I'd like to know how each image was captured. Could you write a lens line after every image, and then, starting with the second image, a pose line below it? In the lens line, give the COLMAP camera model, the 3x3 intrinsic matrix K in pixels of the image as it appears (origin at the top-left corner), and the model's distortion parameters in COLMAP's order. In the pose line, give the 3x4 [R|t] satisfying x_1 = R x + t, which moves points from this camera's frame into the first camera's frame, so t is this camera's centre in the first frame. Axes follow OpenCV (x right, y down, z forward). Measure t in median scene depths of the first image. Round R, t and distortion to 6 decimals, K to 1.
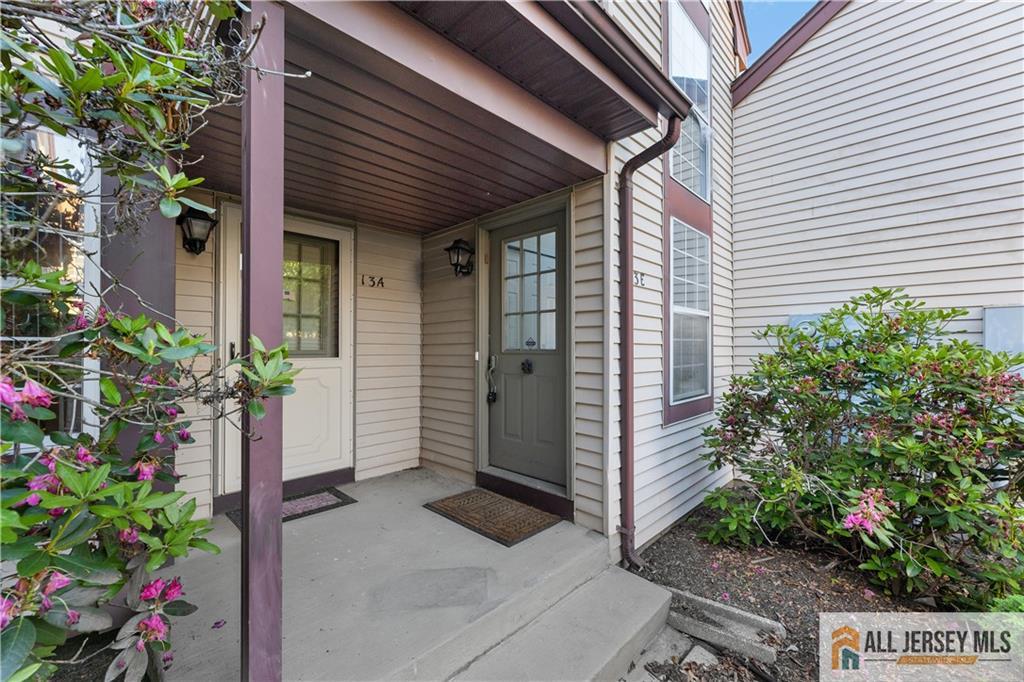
lens RADIAL K [[414.9, 0, 508.9], [0, 414.9, 345.9], [0, 0, 1]] dist [-0.001116, -0.000904]
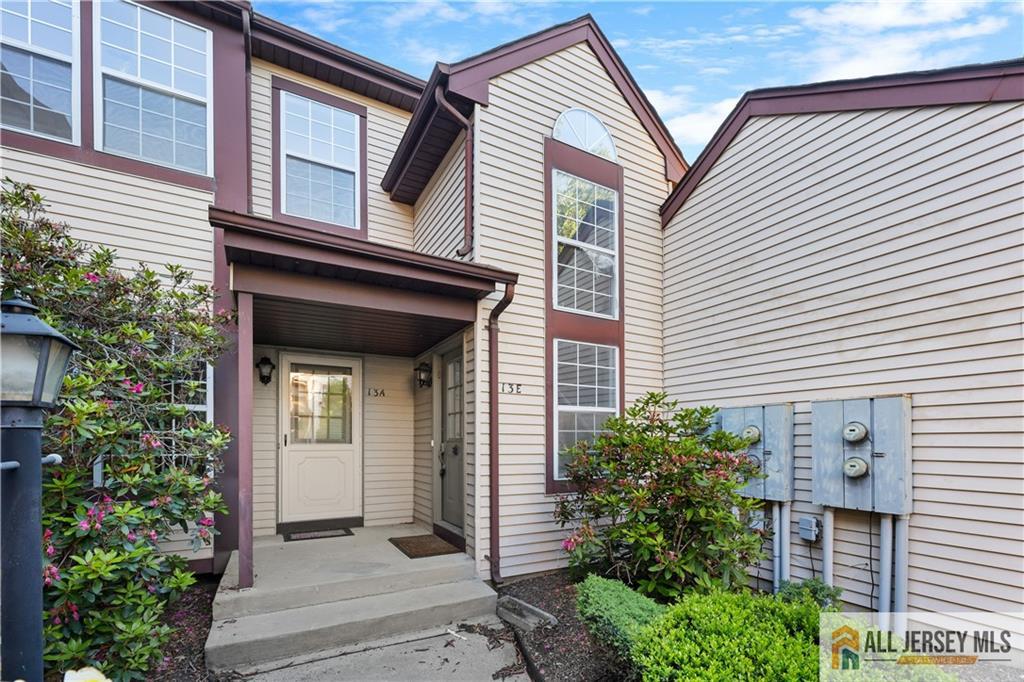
lens RADIAL K [[414.9, 0, 476.7], [0, 414.9, 442.3], [0, 0, 1]] dist [-0.001116, -0.000904]
pose [[0.951970, 0.002589, -0.306180, 0.512584], [0.000068, 0.999962, 0.008668, 0.008736], [0.306191, -0.008272, 0.951934, -0.327111]]
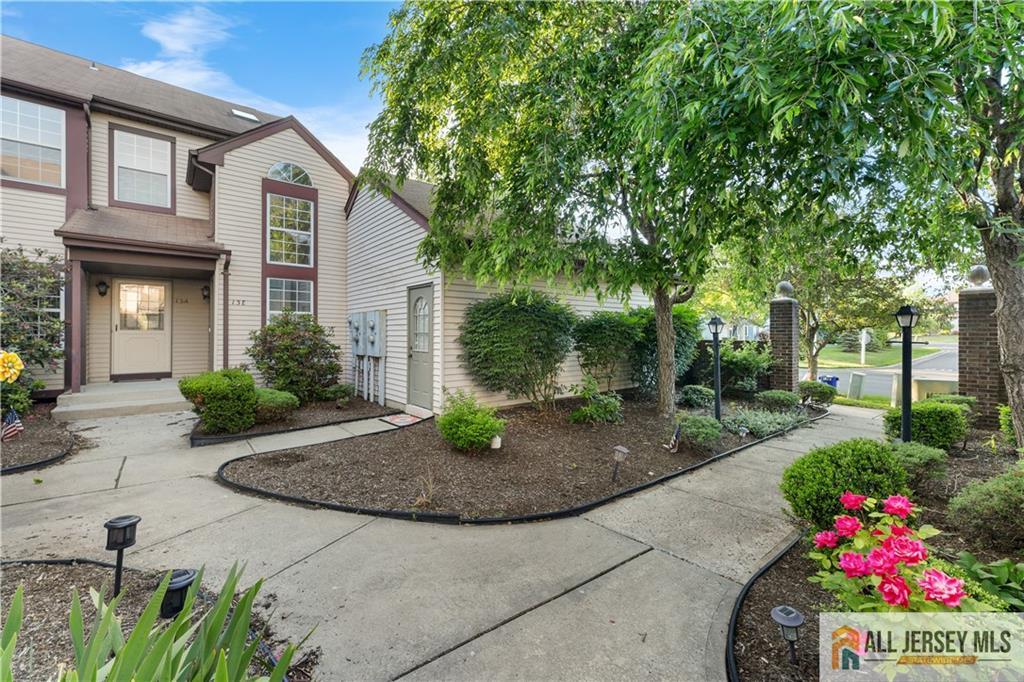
lens RADIAL K [[414.9, 0, 517.0], [0, 414.9, 332.9], [0, 0, 1]] dist [-0.001116, -0.000904]
pose [[0.994612, 0.002571, -0.103635, 2.156935], [-0.002179, 0.999990, 0.003896, 0.029645], [0.103644, -0.003649, 0.994608, -1.440111]]
